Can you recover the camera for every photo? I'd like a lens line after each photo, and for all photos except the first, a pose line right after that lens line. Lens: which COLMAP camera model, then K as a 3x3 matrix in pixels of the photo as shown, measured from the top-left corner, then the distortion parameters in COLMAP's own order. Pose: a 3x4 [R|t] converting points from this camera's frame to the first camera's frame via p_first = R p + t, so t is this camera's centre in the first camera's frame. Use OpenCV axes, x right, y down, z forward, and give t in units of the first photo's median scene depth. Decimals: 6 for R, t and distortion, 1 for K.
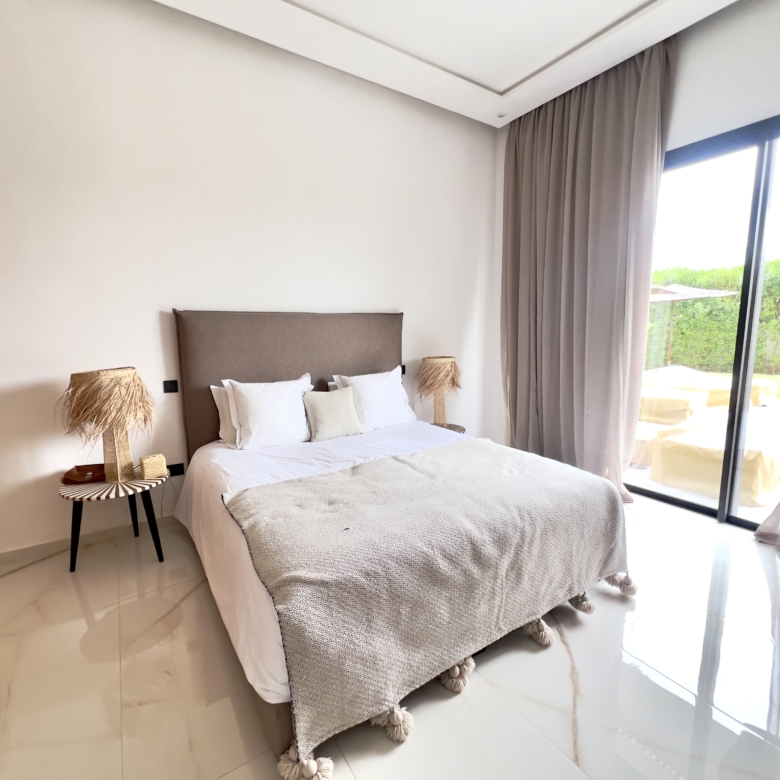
lens RADIAL K [[412.0, 0, 390.0], [0, 412.0, 390.0], [0, 0, 1]] dist [-0.001488, -0.000907]
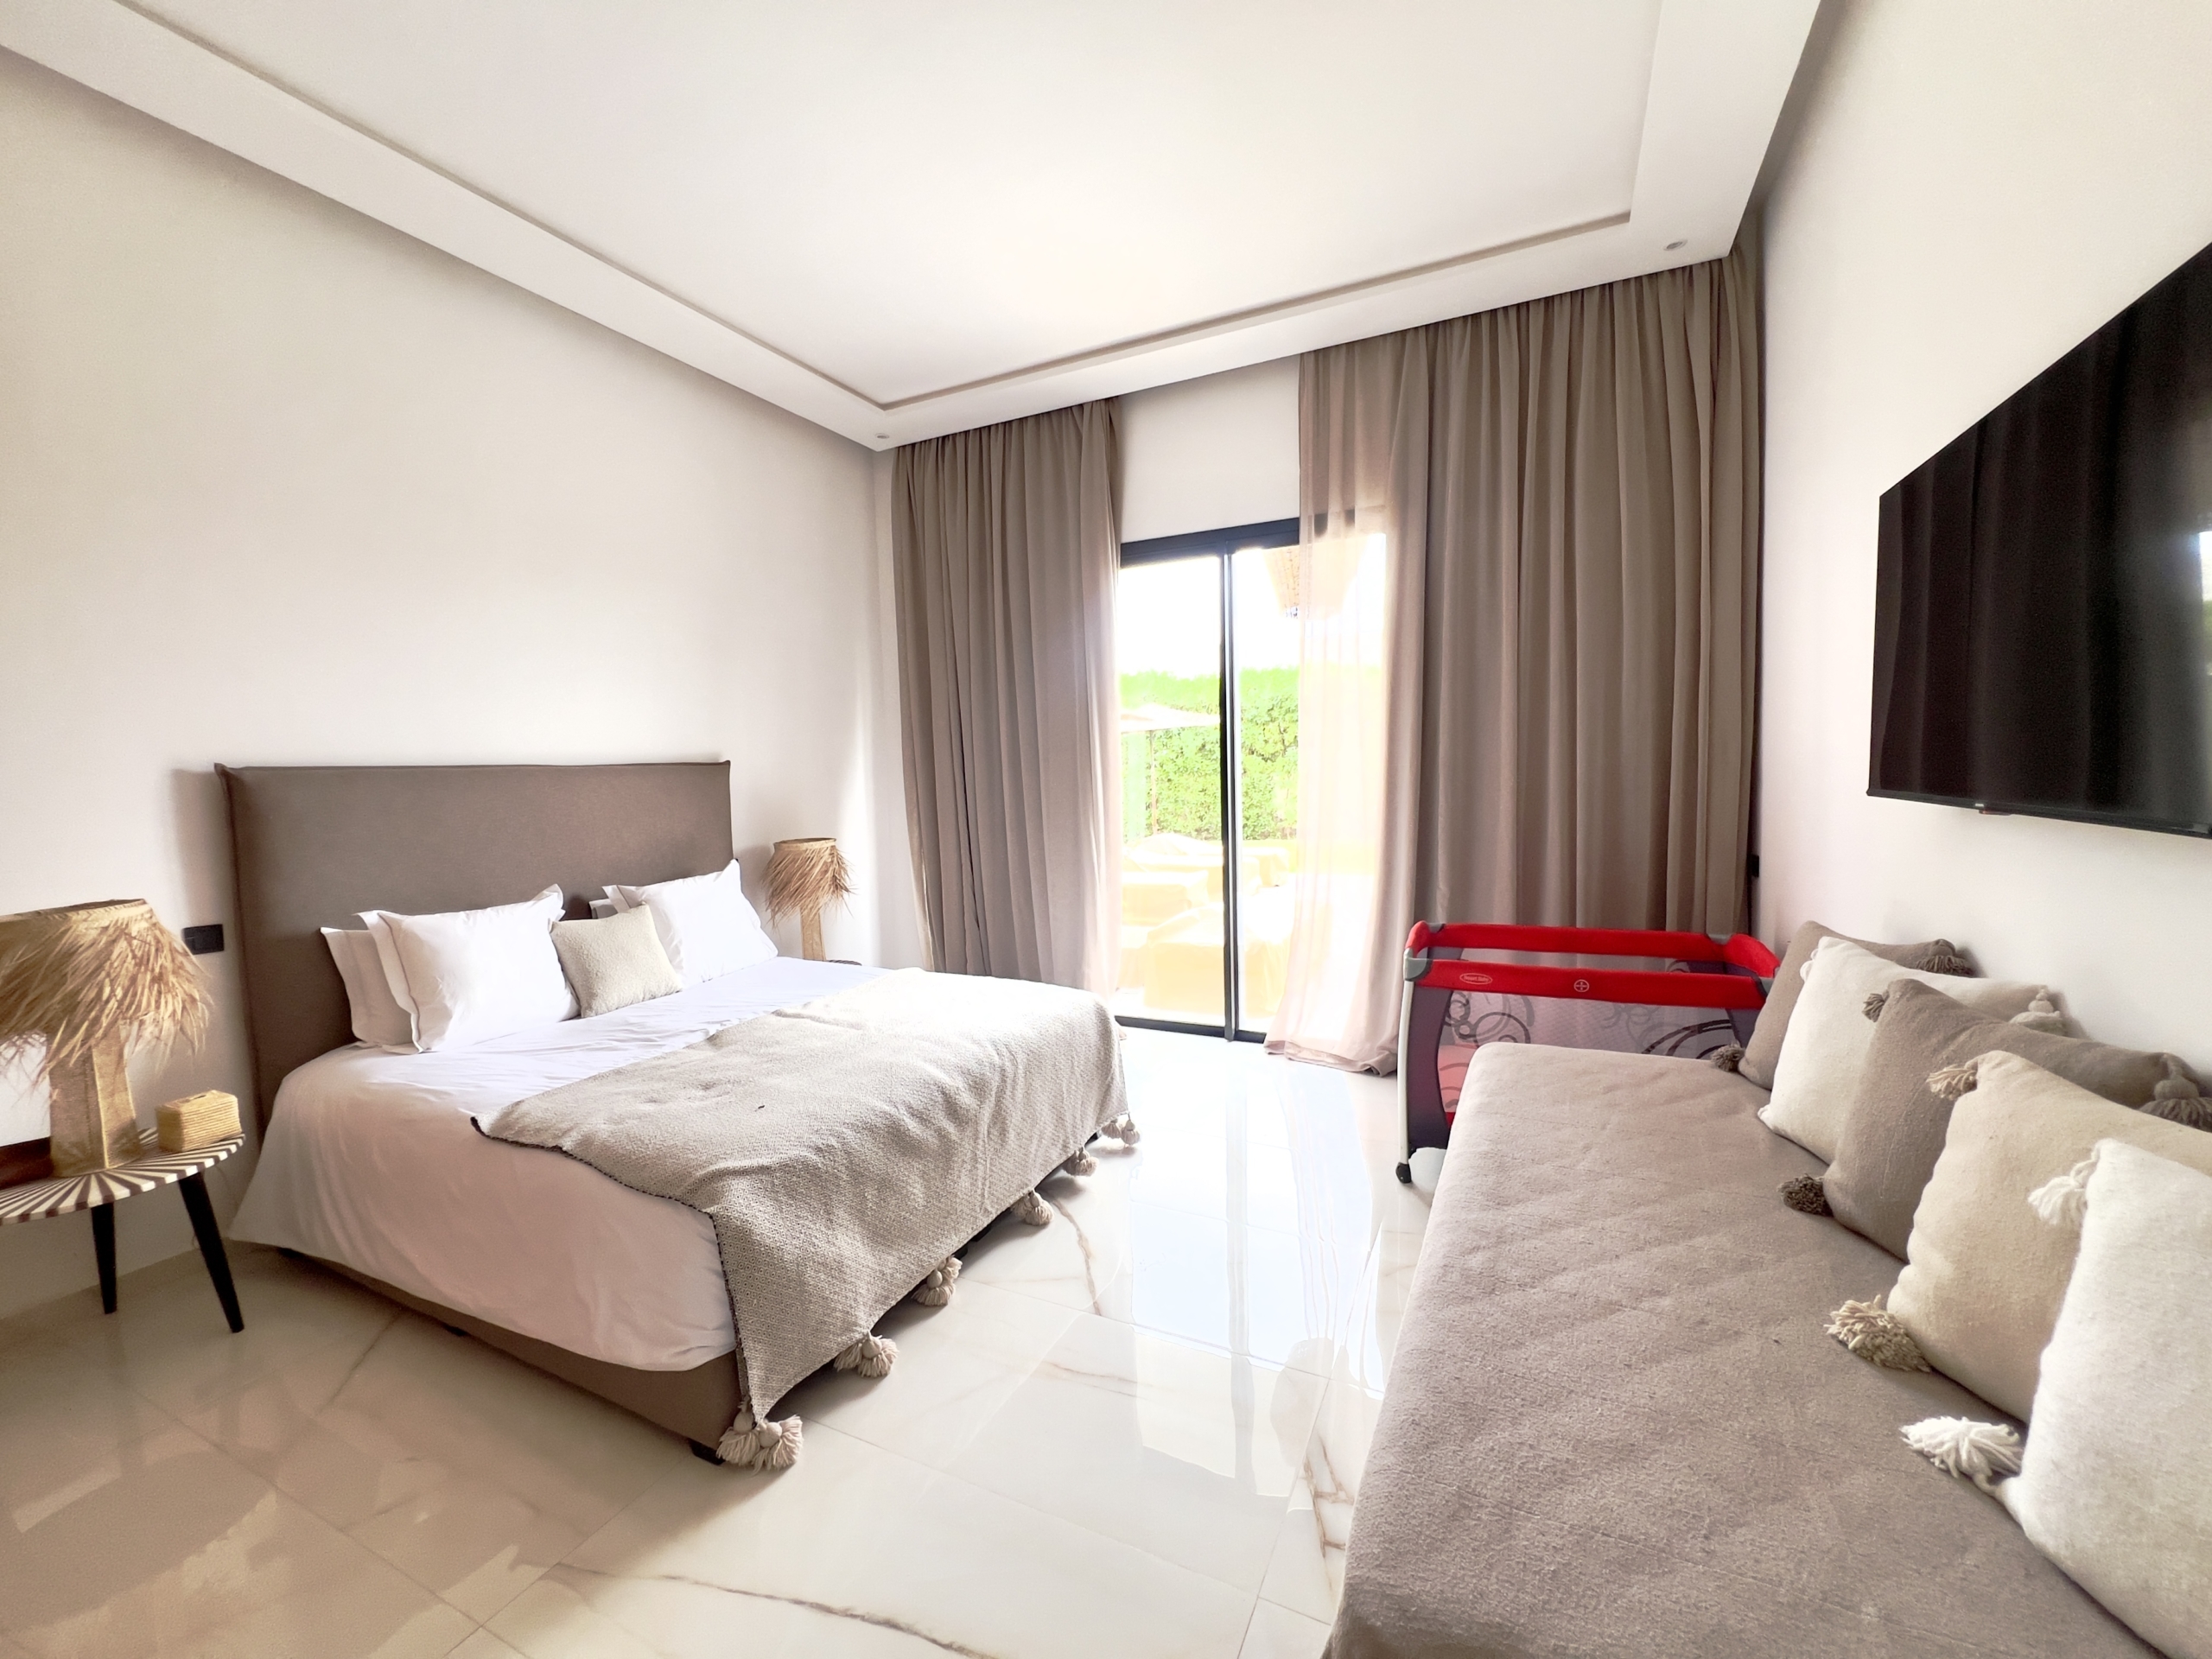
lens RADIAL K [[888.1, 0, 1110.8], [0, 888.1, 843.3], [0, 0, 1]] dist [-0.071431, -0.000030]
pose [[0.854965, -0.054688, 0.515794, -0.211678], [0.089798, 0.995016, -0.043348, 0.019291], [-0.510853, 0.083378, 0.855615, -0.333284]]
